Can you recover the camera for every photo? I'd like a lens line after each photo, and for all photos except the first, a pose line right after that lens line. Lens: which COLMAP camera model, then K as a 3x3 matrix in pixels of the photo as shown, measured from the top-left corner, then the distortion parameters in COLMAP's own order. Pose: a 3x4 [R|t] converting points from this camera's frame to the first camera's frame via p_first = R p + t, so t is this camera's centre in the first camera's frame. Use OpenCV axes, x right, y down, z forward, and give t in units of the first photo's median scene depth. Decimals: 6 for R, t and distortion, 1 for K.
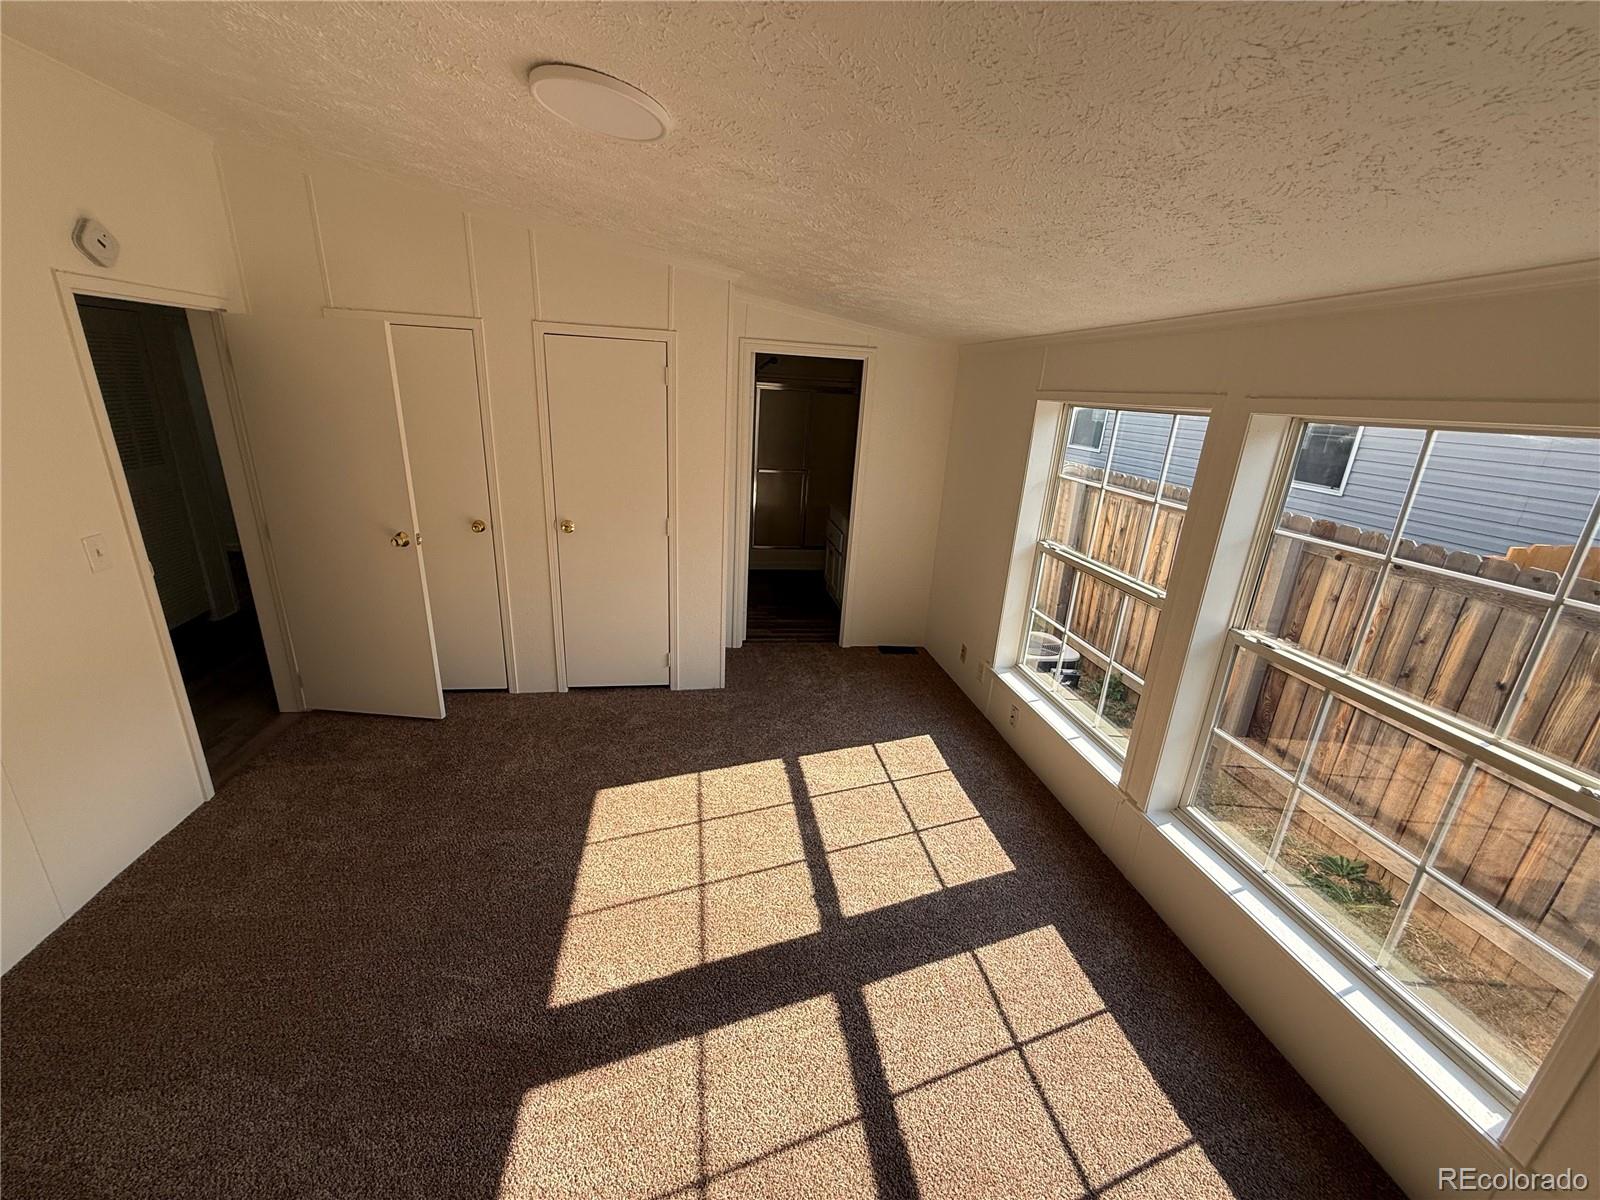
lens RADIAL K [[636.5, 0, 793.2], [0, 636.5, 600.7], [0, 0, 1]] dist [0.000766, 0.000052]
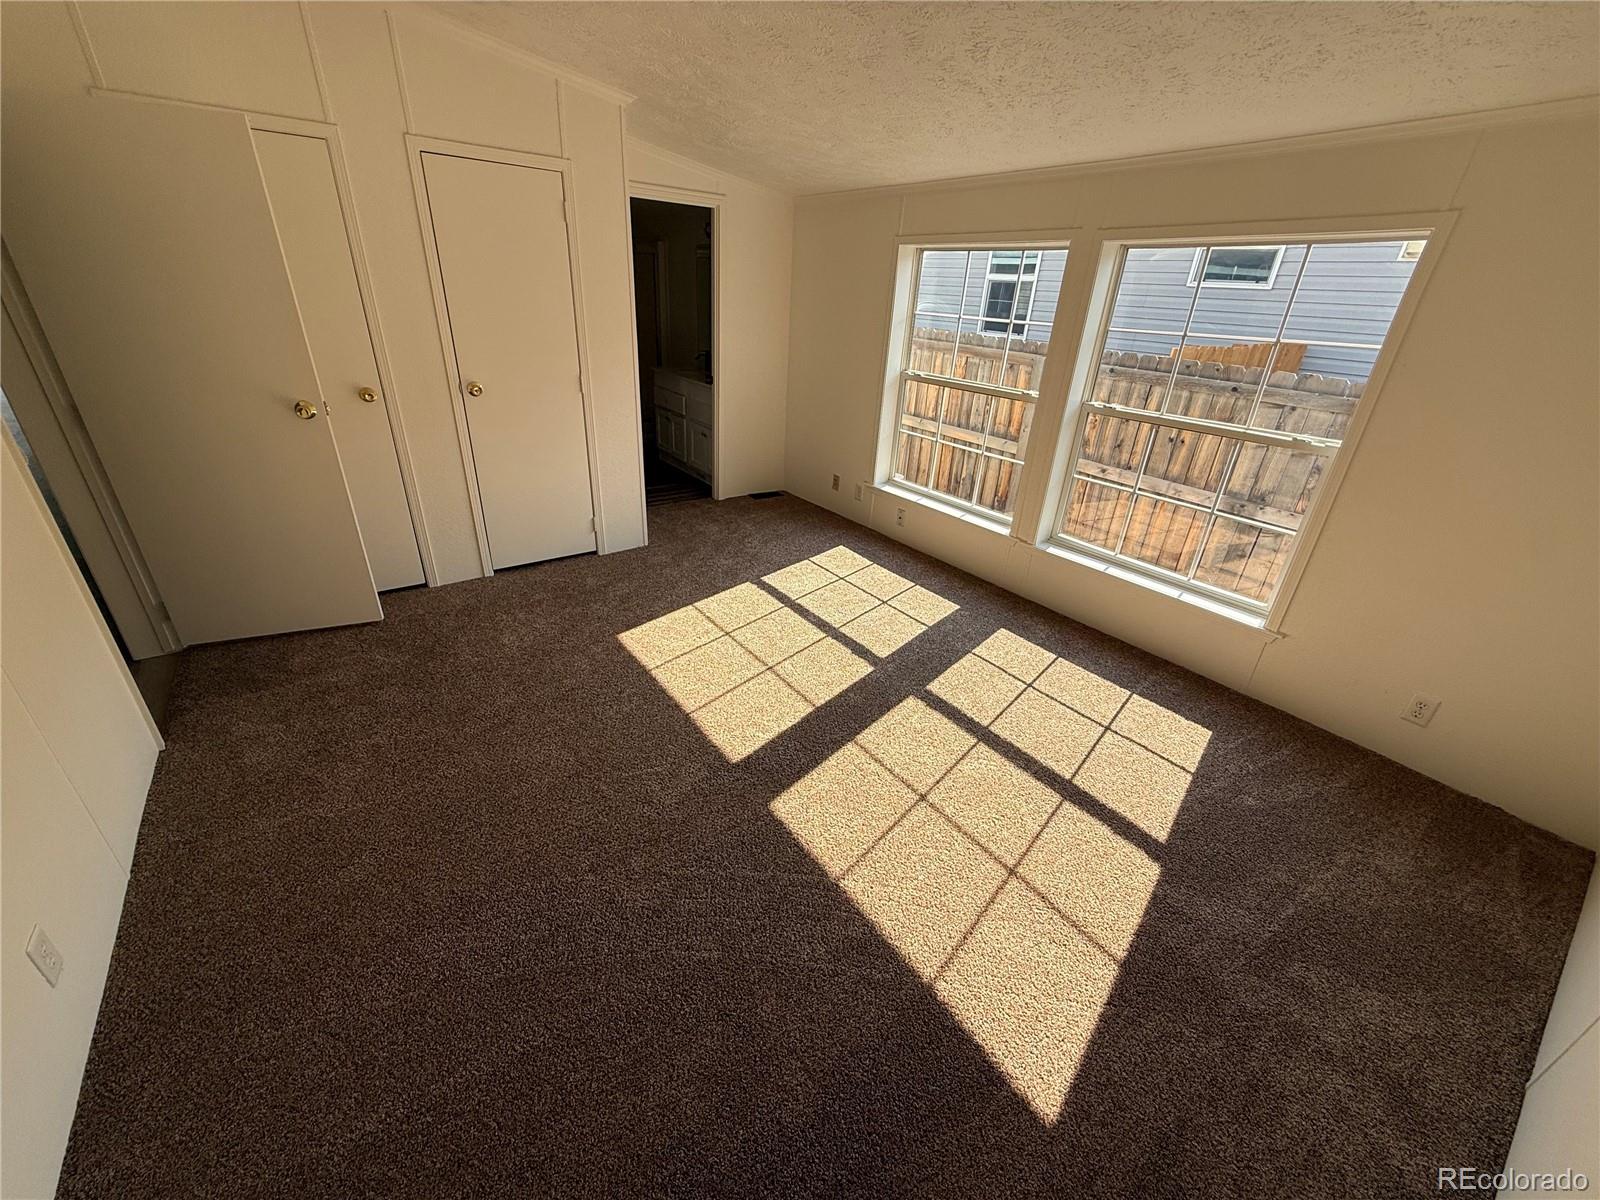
lens RADIAL K [[636.5, 0, 793.2], [0, 636.5, 600.7], [0, 0, 1]] dist [0.000766, 0.000052]
pose [[0.888776, -0.211781, 0.406481, -0.420680], [0.144915, 0.971197, 0.189147, 0.078481], [-0.434831, -0.109204, 0.893866, -0.052164]]
